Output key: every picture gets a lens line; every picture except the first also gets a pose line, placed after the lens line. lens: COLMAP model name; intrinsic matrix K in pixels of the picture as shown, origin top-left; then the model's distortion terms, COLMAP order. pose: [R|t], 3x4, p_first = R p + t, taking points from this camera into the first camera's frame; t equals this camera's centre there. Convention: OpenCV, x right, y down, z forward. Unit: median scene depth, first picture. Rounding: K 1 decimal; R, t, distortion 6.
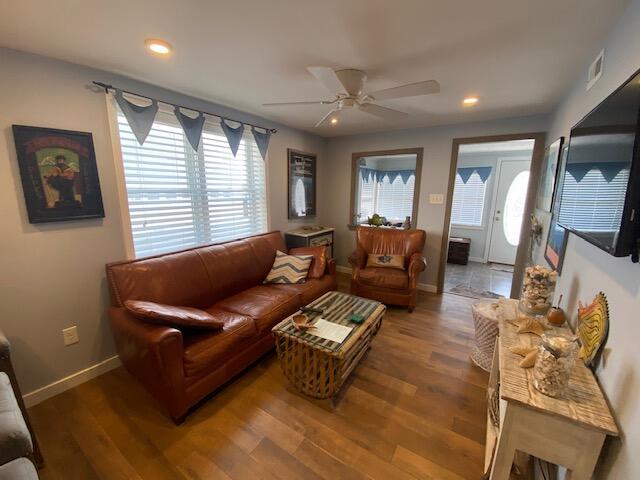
lens RADIAL K [[259.9, 0, 322.1], [0, 259.9, 240.1], [0, 0, 1]] dist [0.001037, -0.012467]
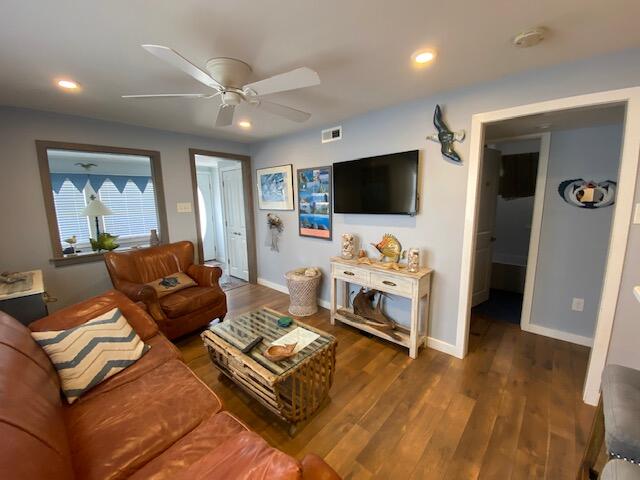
lens RADIAL K [[259.8, 0, 316.6], [0, 259.8, 238.6], [0, 0, 1]] dist [0.023529, -0.022040]
pose [[0.178216, -0.174433, 0.968407, -0.522700], [0.218206, 0.966664, 0.133962, -0.081874], [-0.959492, 0.187438, 0.210337, 0.407721]]
